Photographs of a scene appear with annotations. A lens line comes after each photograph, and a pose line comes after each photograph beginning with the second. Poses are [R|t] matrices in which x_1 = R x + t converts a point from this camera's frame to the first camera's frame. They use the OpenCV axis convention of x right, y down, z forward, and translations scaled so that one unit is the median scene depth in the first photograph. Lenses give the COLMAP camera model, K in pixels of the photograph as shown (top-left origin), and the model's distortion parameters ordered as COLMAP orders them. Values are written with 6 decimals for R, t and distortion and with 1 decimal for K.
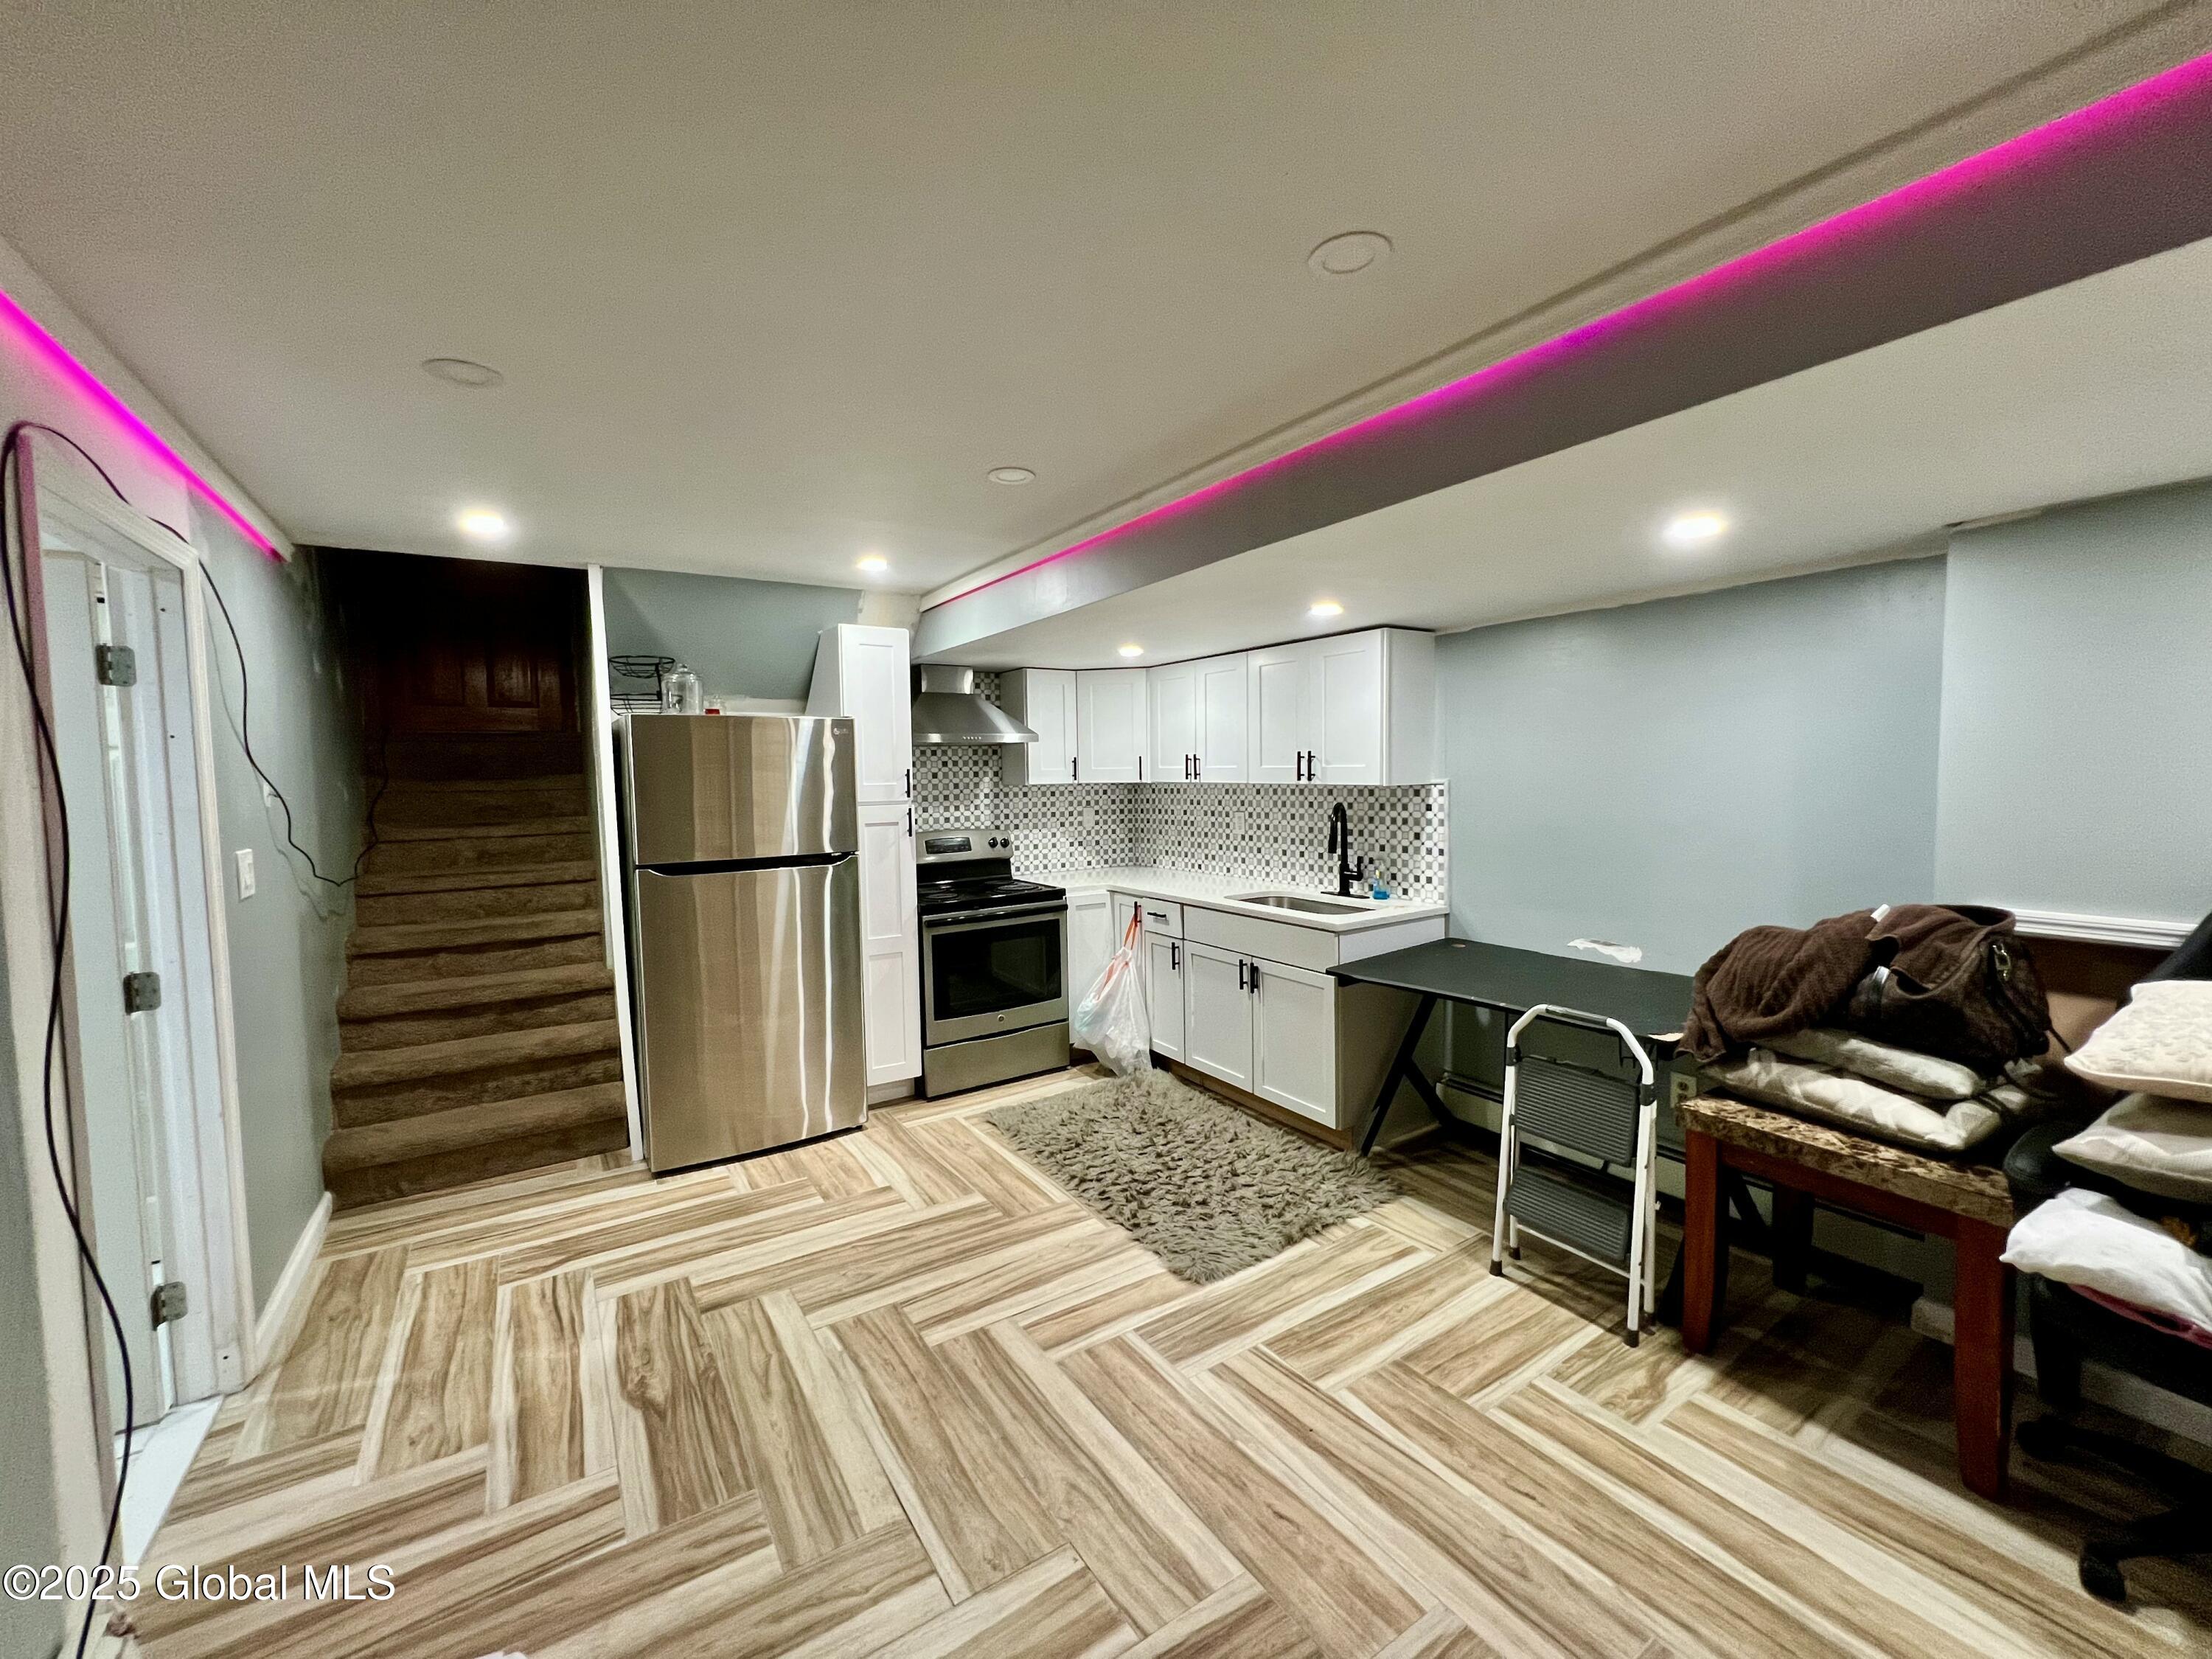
lens RADIAL K [[889.6, 0, 1102.6], [0, 889.6, 826.8], [0, 0, 1]] dist [-0.002706, 0.000064]
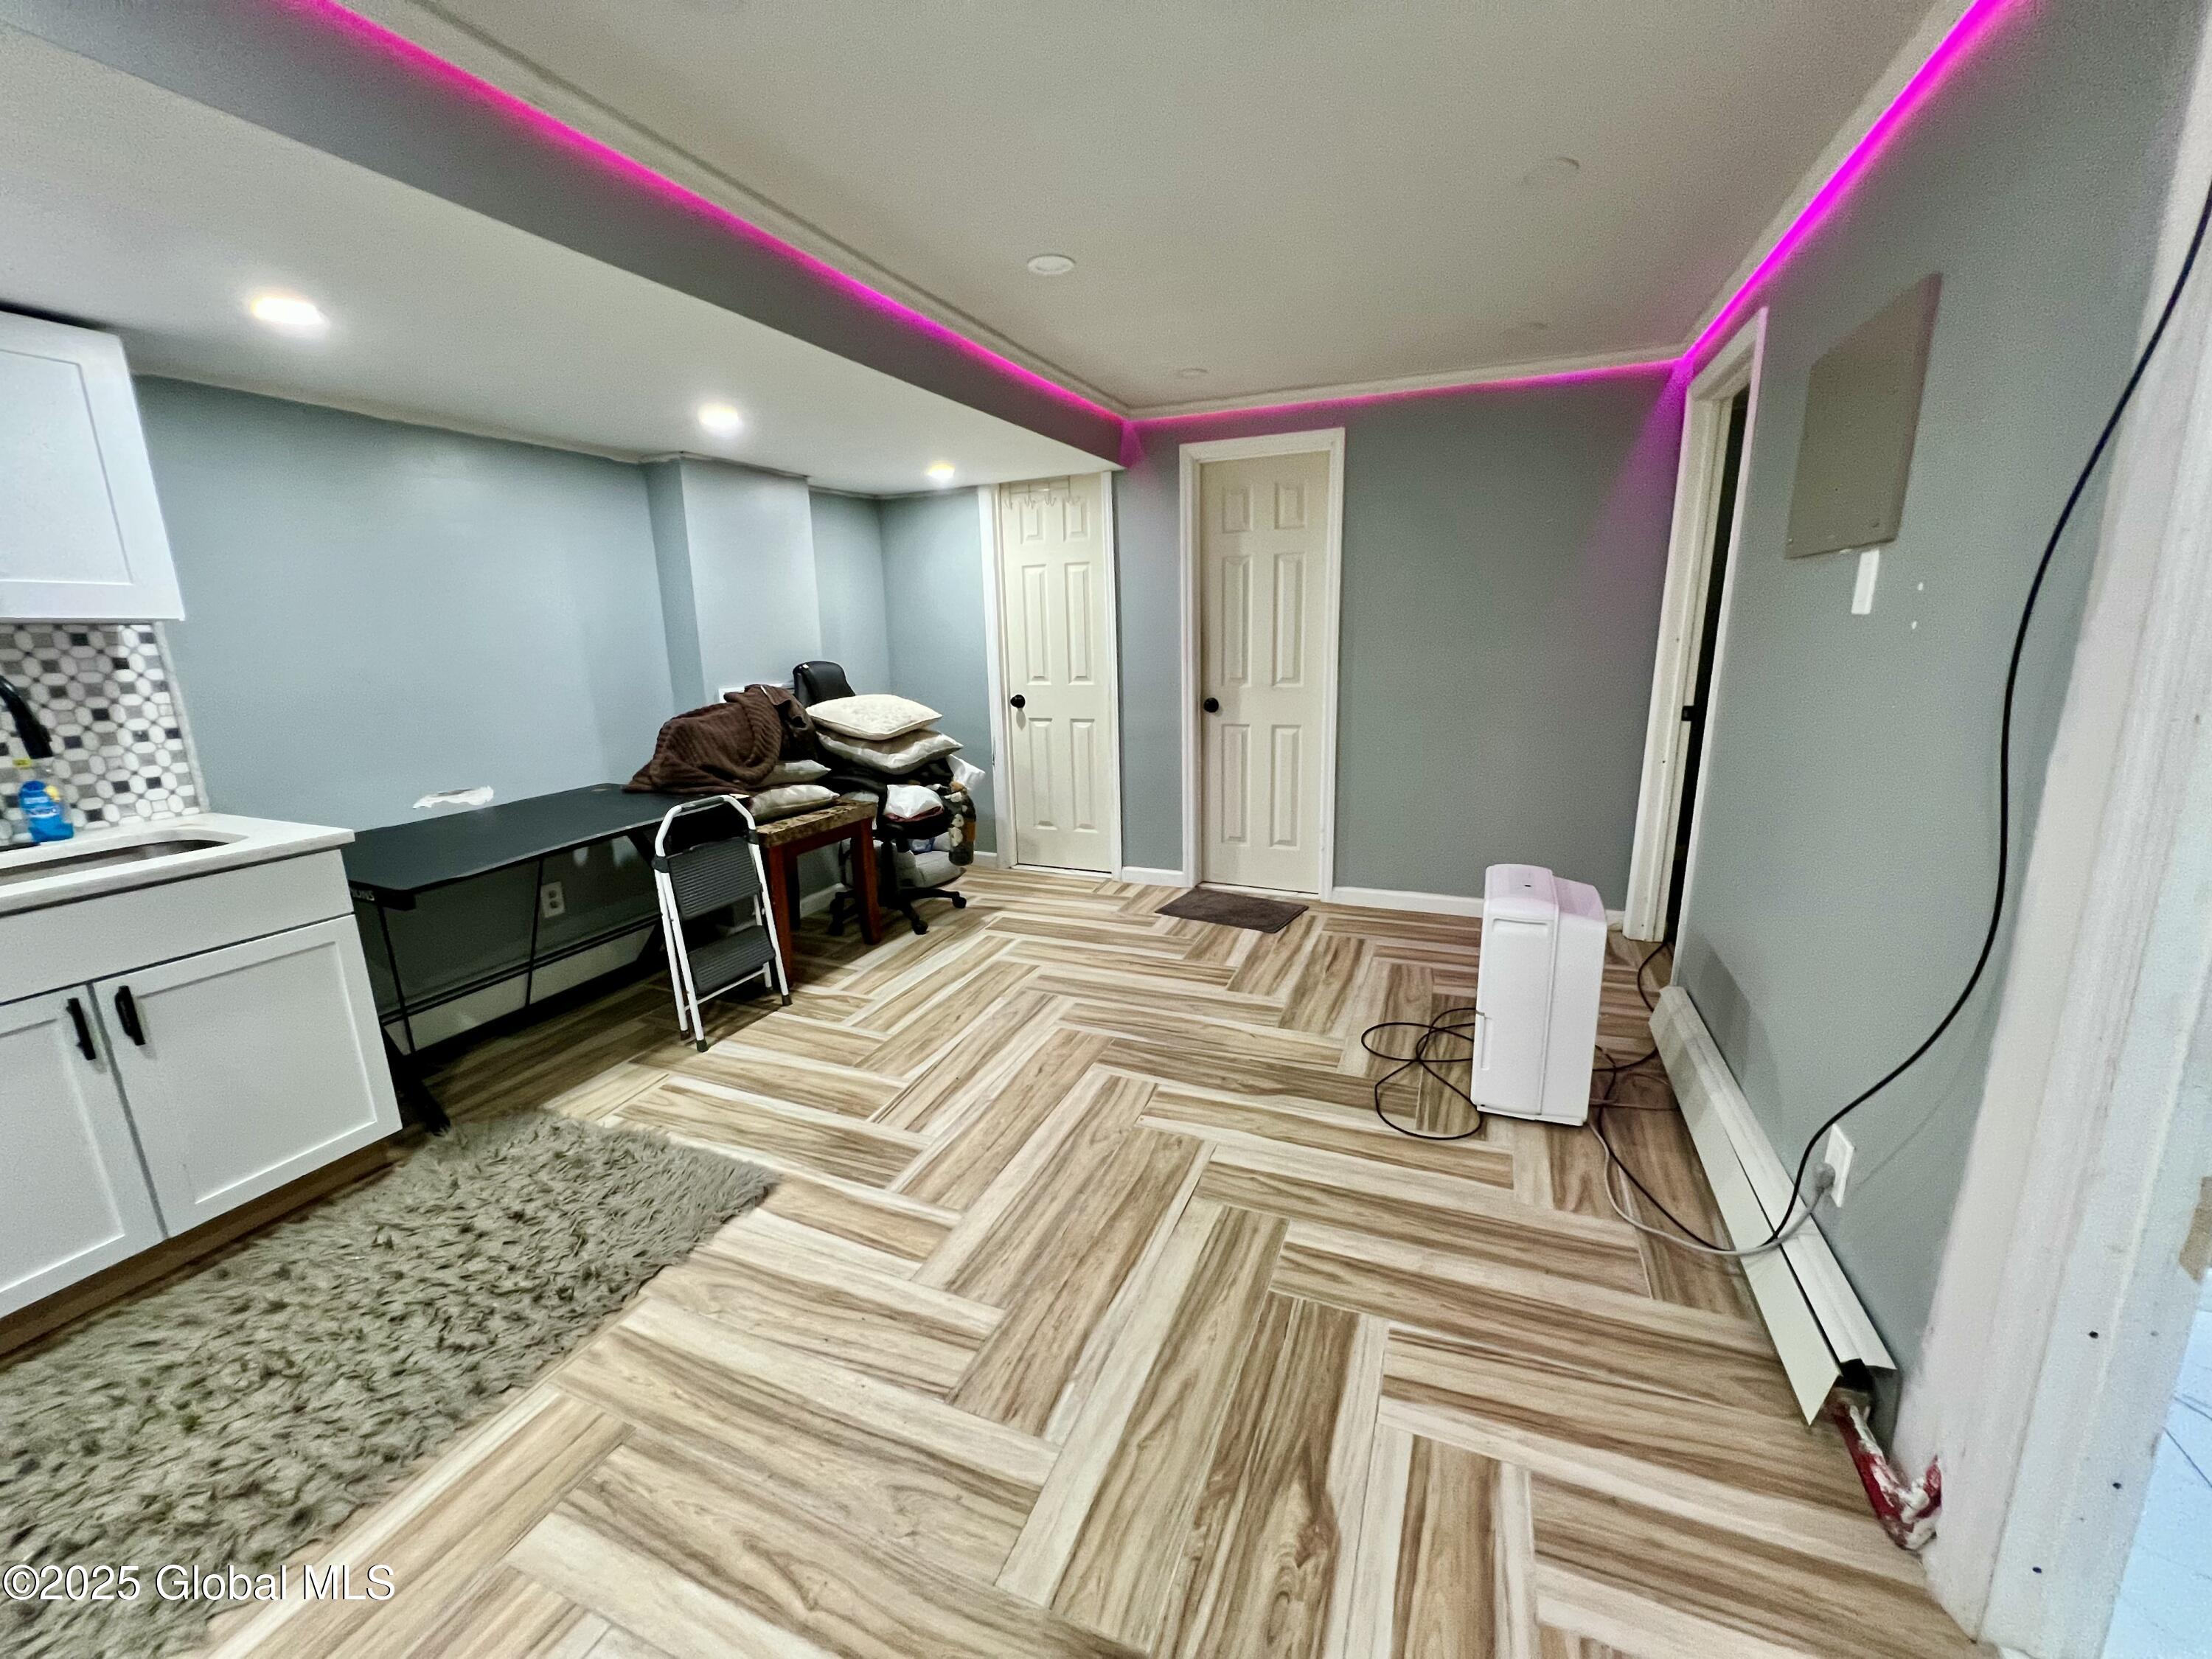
lens RADIAL K [[889.6, 0, 1102.6], [0, 889.6, 826.8], [0, 0, 1]] dist [-0.002706, 0.000064]
pose [[-0.566867, -0.148681, 0.810282, -0.805925], [0.086381, 0.967429, 0.237947, -0.000250], [-0.819268, 0.204877, -0.535560, 1.258225]]
